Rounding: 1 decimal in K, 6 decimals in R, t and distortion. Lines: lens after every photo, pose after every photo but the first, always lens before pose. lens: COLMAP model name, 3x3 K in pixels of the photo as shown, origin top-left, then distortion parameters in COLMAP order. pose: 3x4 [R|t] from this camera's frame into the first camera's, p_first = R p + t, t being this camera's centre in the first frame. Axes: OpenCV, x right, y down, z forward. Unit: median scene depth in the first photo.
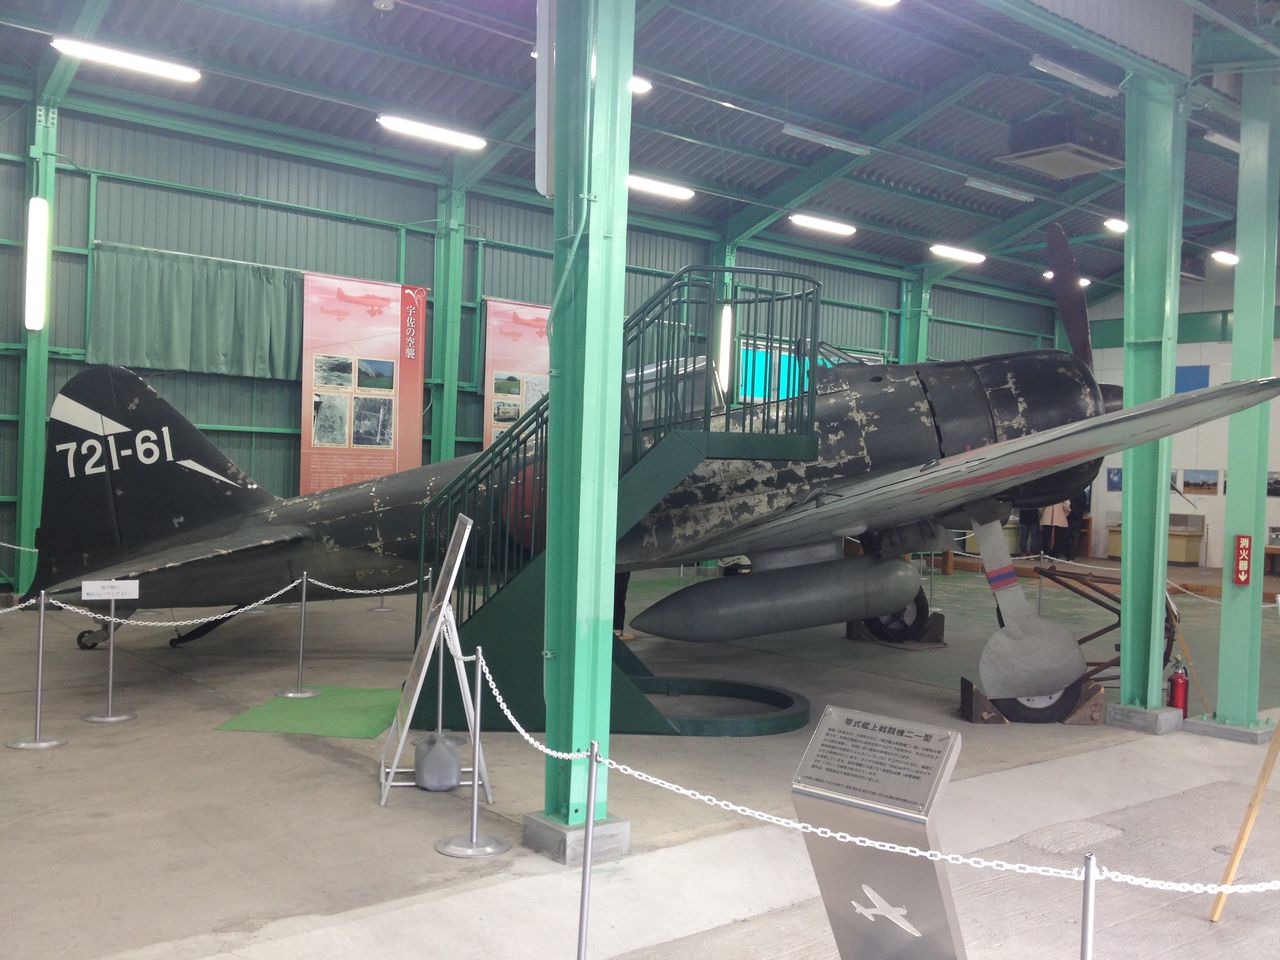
lens RADIAL K [[1215.7, 0, 630.6], [0, 1215.7, 488.7], [0, 0, 1]] dist [0.033882, 0.000000]
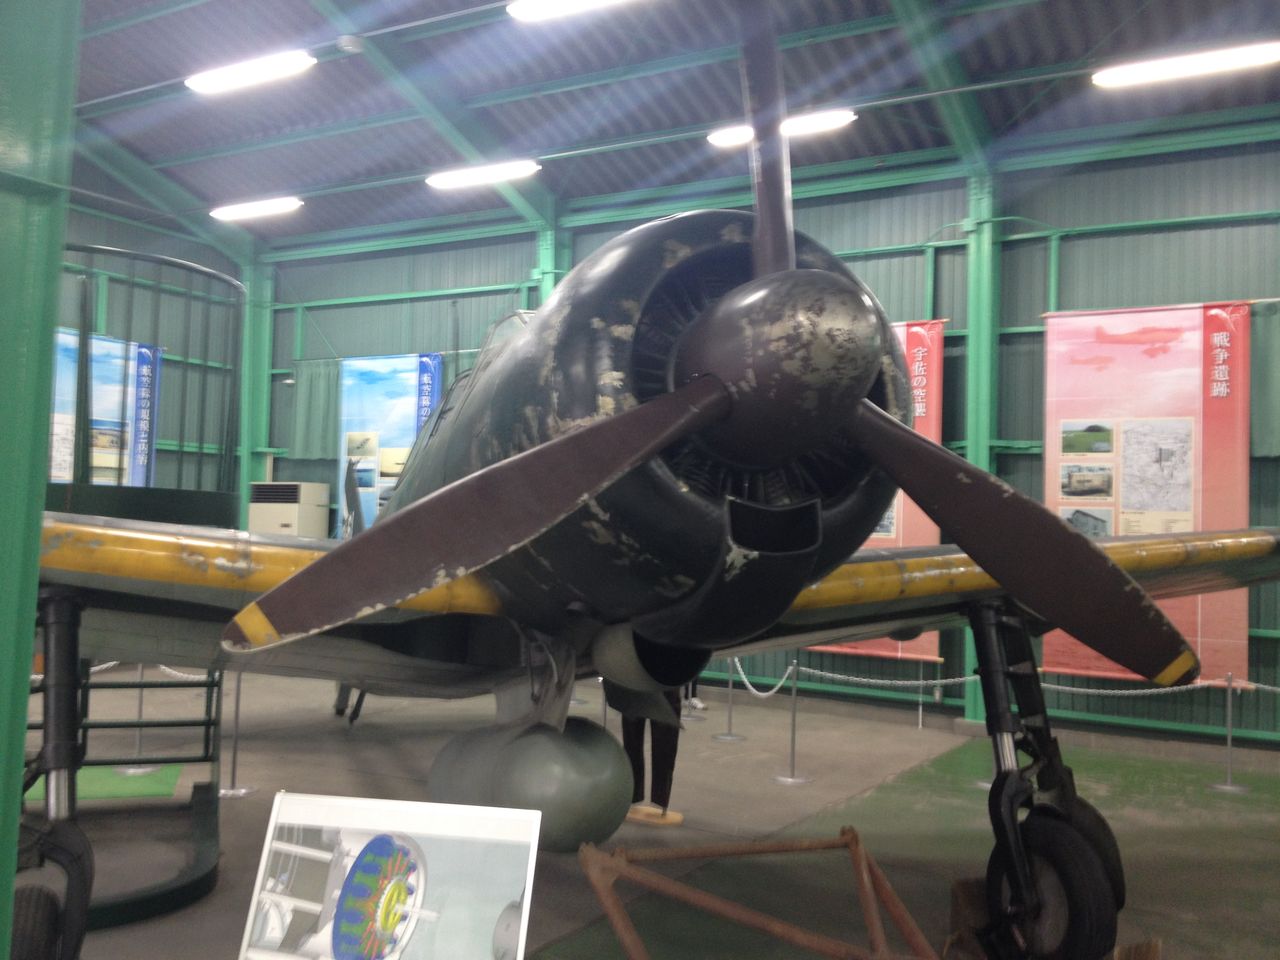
lens RADIAL K [[1376.8, 0, 639.6], [0, 1376.8, 480.3], [0, 0, 1]] dist [0.057198, 0.000000]
pose [[0.269044, -0.061773, -0.961145, 0.516308], [-0.035554, 0.996624, -0.074006, 0.000507], [0.962471, 0.054084, 0.265939, 0.538042]]
